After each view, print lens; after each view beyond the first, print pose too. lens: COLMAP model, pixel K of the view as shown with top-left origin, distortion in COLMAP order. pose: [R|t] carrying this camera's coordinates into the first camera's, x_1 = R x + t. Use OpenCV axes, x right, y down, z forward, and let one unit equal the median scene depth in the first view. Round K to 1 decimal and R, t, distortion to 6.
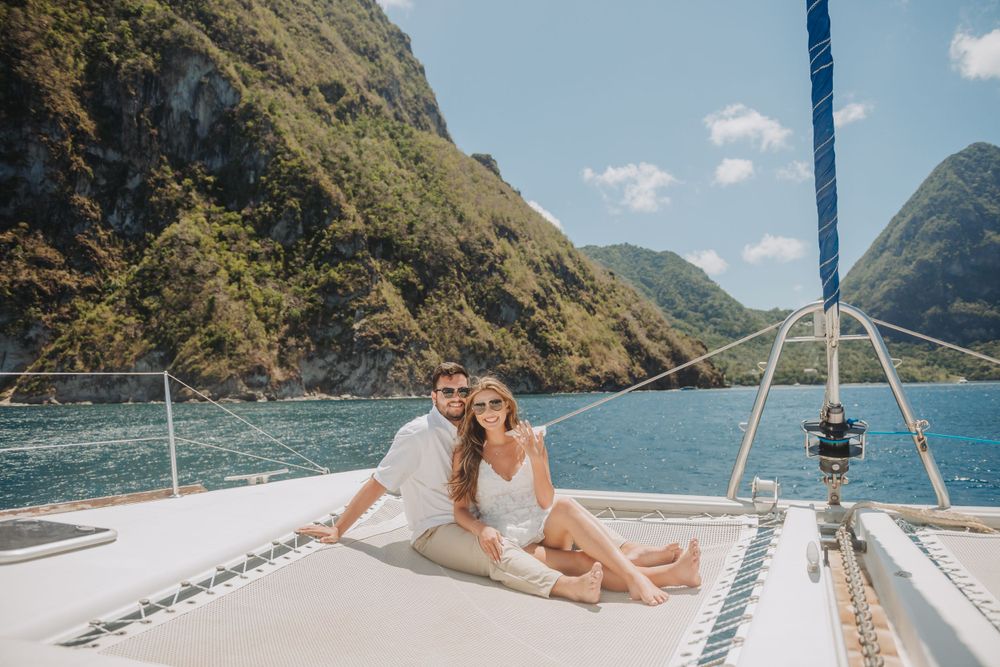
lens RADIAL K [[737.3, 0, 499.3], [0, 737.3, 332.0], [0, 0, 1]] dist [-0.036198, -0.011720]
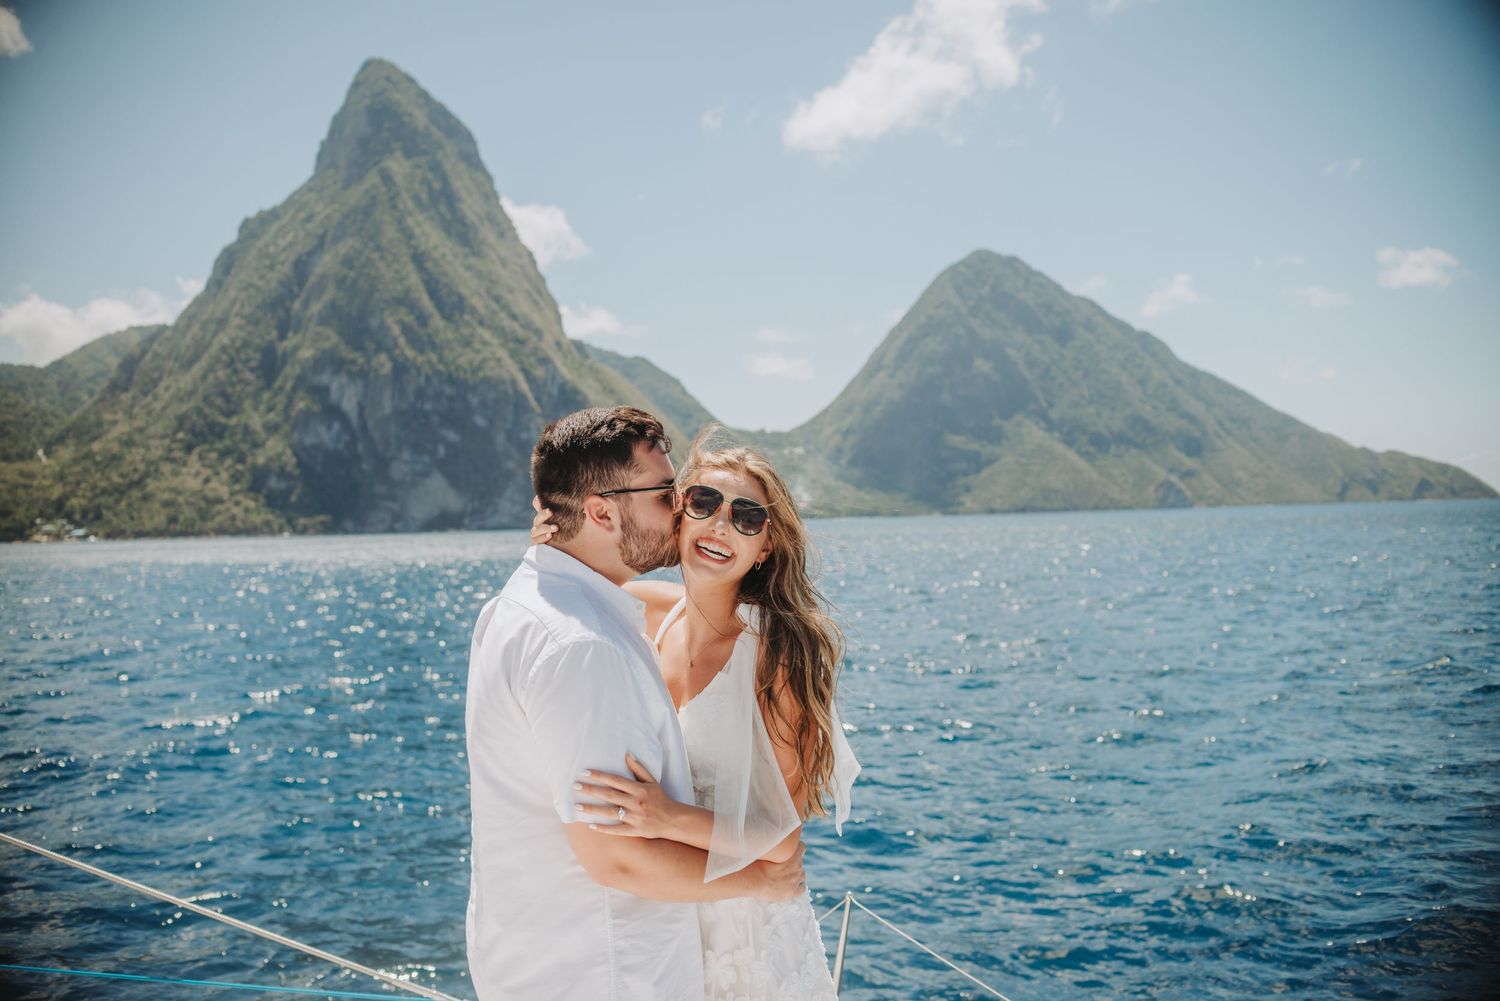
lens RADIAL K [[1522.4, 0, 773.4], [0, 1522.4, 488.1], [0, 0, 1]] dist [-0.120845, 0.000000]
pose [[0.922327, 0.001945, 0.386405, -0.386058], [-0.021056, 0.998755, 0.045231, -0.059205], [-0.385836, -0.049854, 0.921219, -0.832600]]
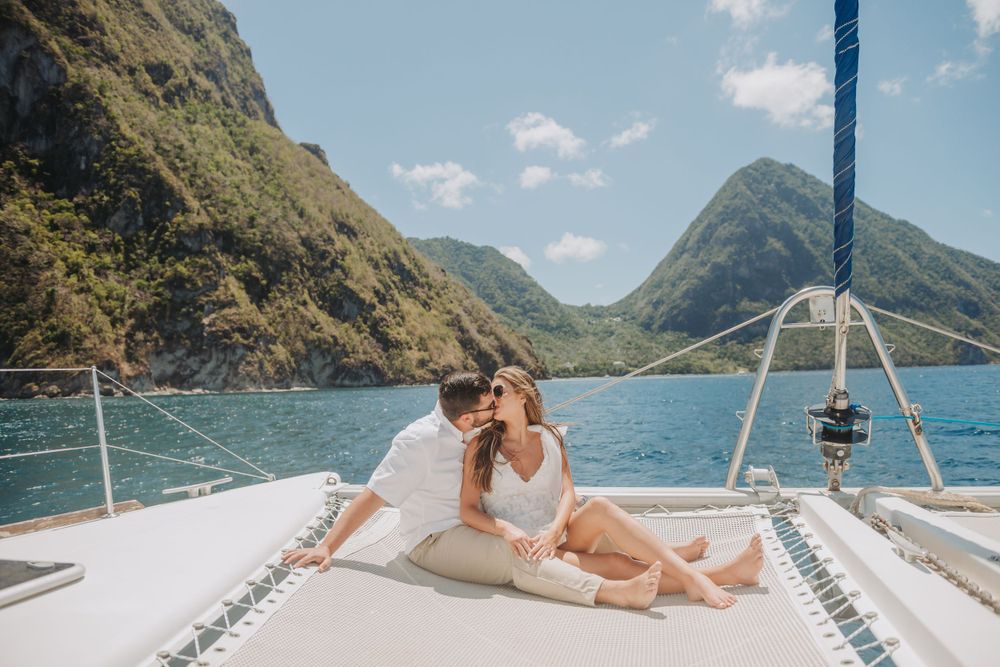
lens RADIAL K [[753.5, 0, 511.5], [0, 753.5, 331.8], [0, 0, 1]] dist [-0.035178, -0.004570]
pose [[0.965694, 0.007095, 0.259584, -0.011760], [-0.009738, 0.999913, 0.008895, -0.001282], [-0.259498, -0.011117, 0.965680, -0.020090]]
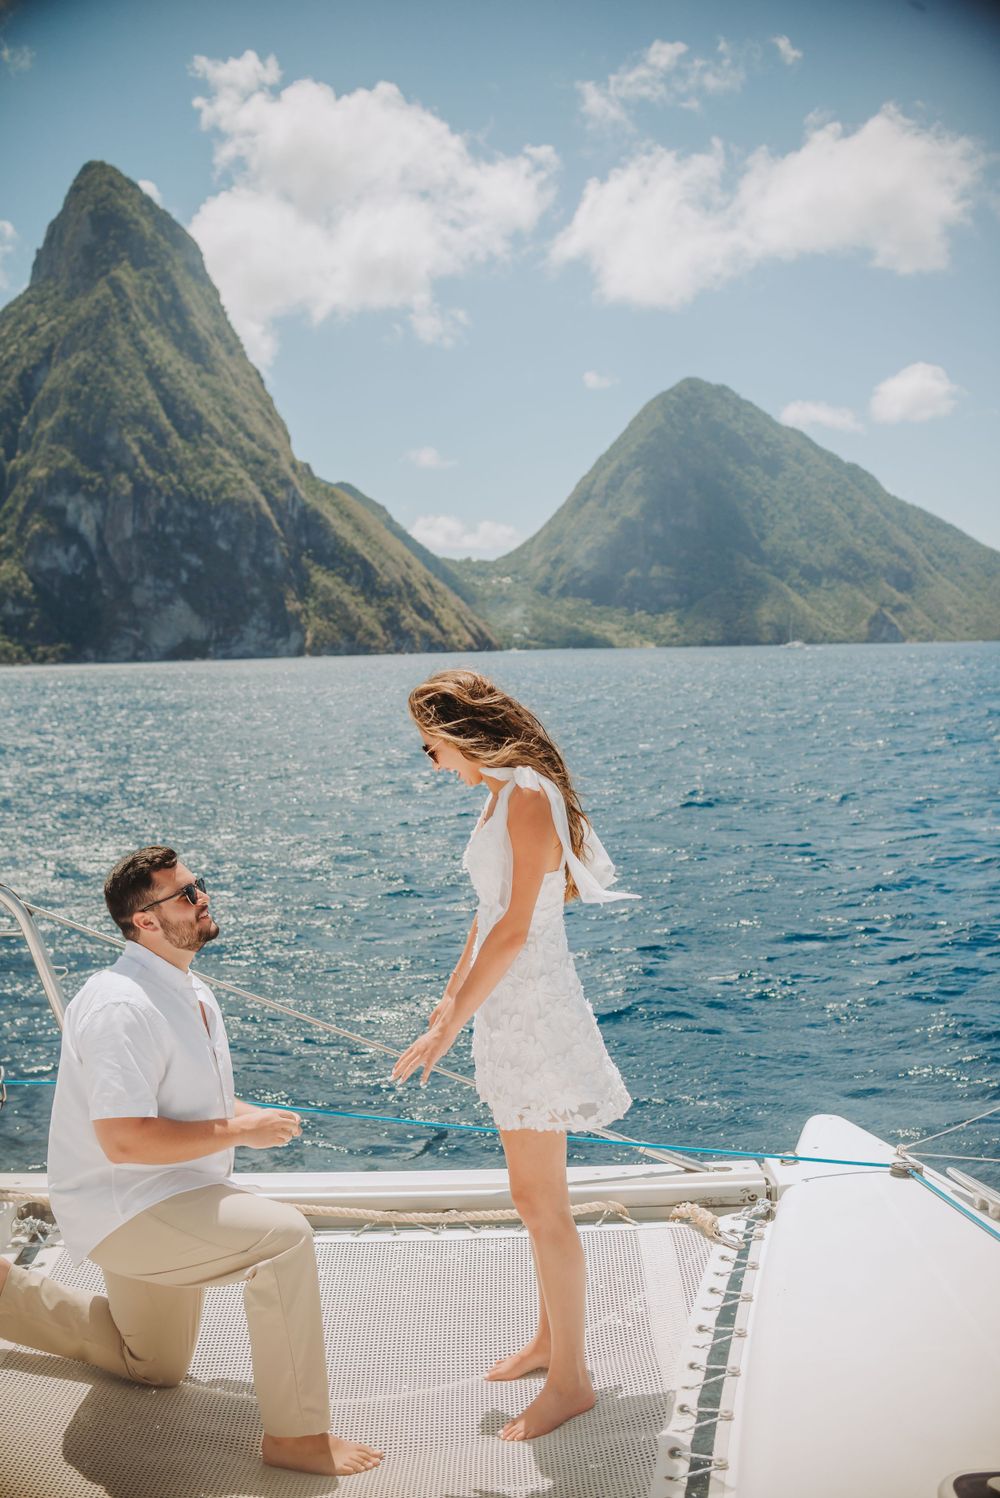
lens RADIAL K [[1520.4, 0, 526.8], [0, 1520.4, 753.7], [0, 0, 1]] dist [-0.120845, 0.000000]
pose [[0.899484, -0.028898, 0.435997, -0.427378], [-0.031878, 0.990812, 0.131436, -0.054786], [-0.435789, -0.132123, 0.890299, -0.786456]]
